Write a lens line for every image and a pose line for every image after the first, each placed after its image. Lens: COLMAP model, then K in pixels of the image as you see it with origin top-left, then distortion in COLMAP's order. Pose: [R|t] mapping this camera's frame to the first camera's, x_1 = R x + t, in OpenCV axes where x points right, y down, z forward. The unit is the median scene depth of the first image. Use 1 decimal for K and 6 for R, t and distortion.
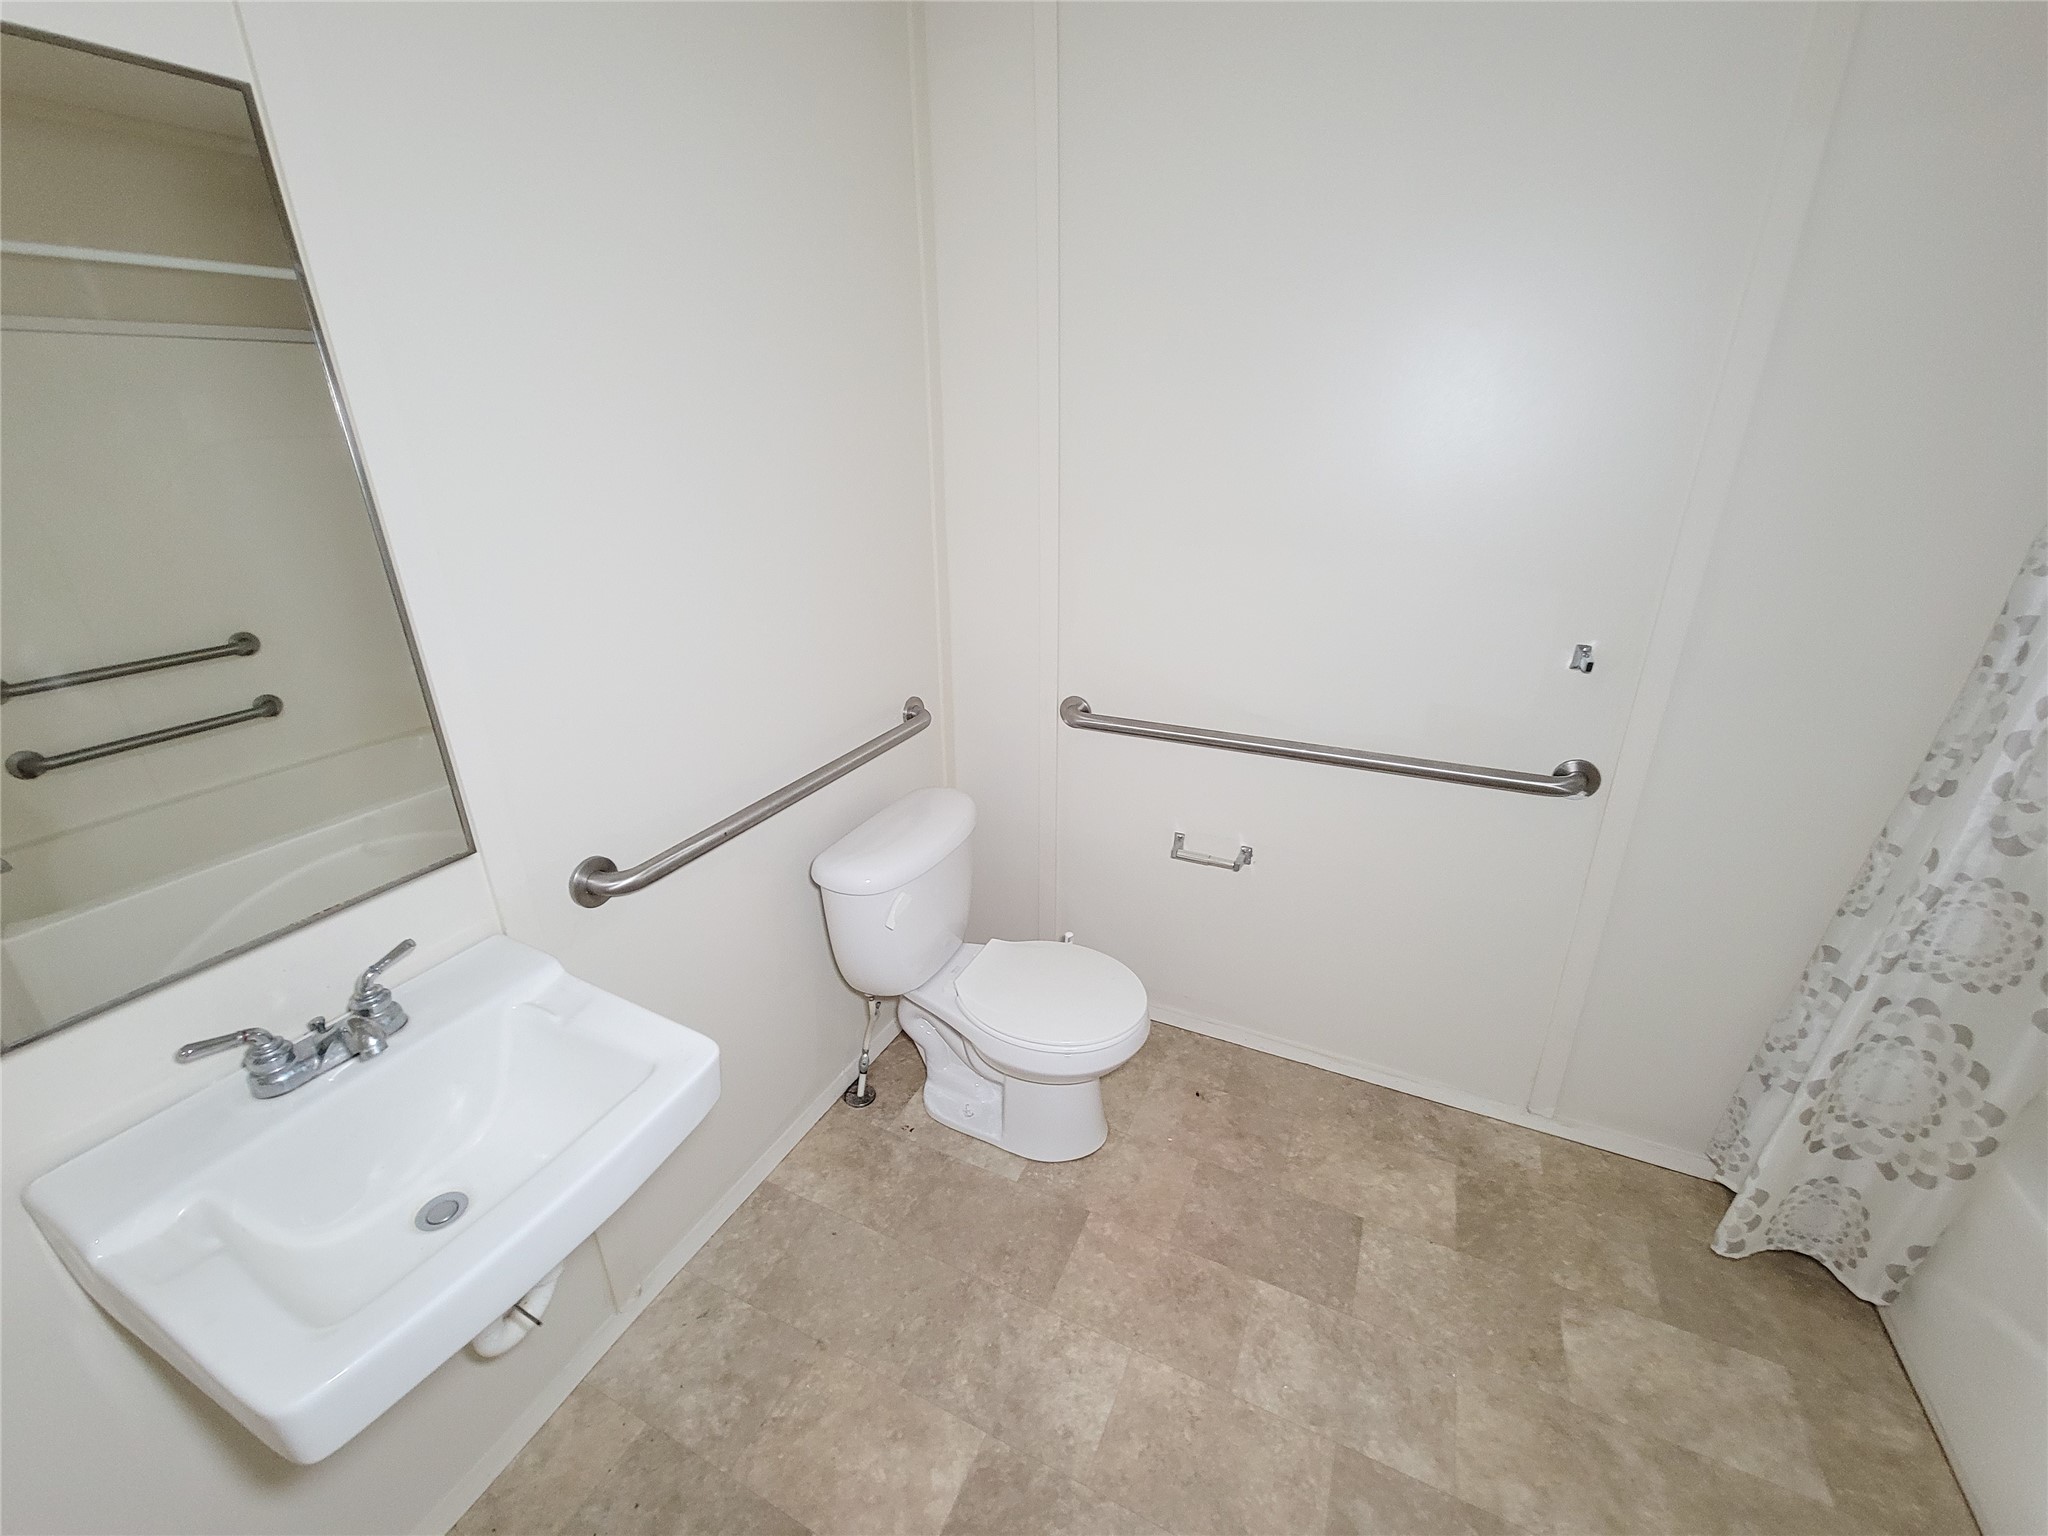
lens RADIAL K [[835.9, 0, 1025.4], [0, 835.9, 779.1], [0, 0, 1]] dist [0.001127, -0.000358]
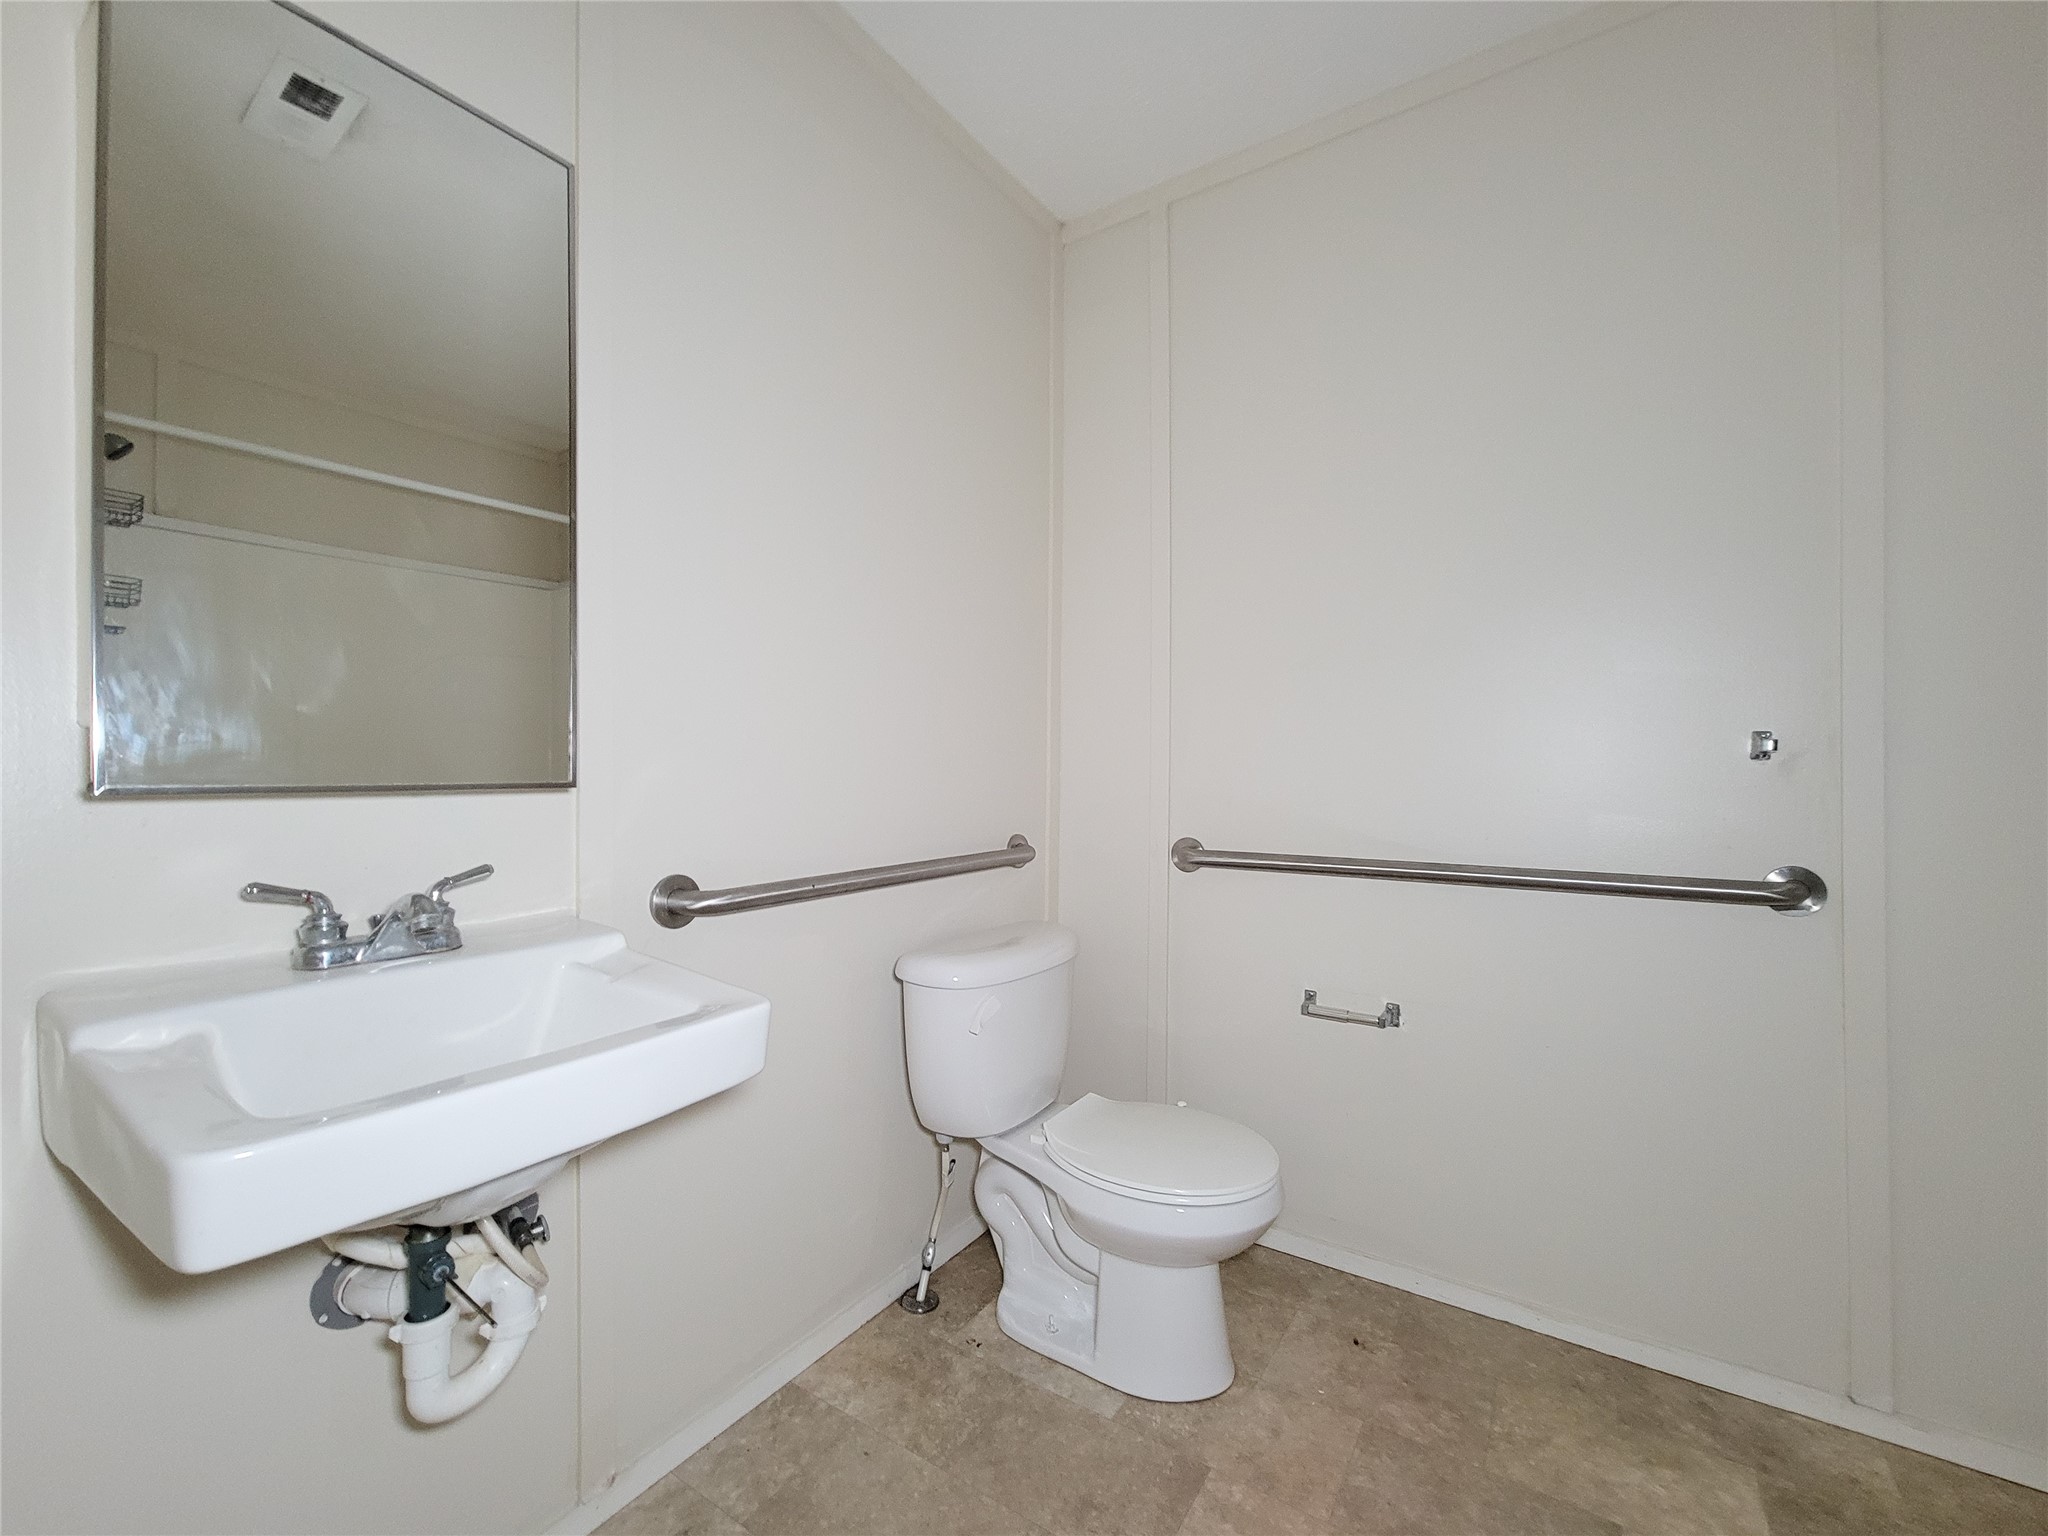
lens RADIAL K [[861.7, 0, 1024.0], [0, 861.7, 778.1], [0, 0, 1]] dist [0.000504, -0.000642]
pose [[0.990419, 0.013633, -0.137417, 0.010352], [-0.064908, 0.924297, -0.376115, 0.239872], [0.121887, 0.381431, 0.916326, 0.063179]]
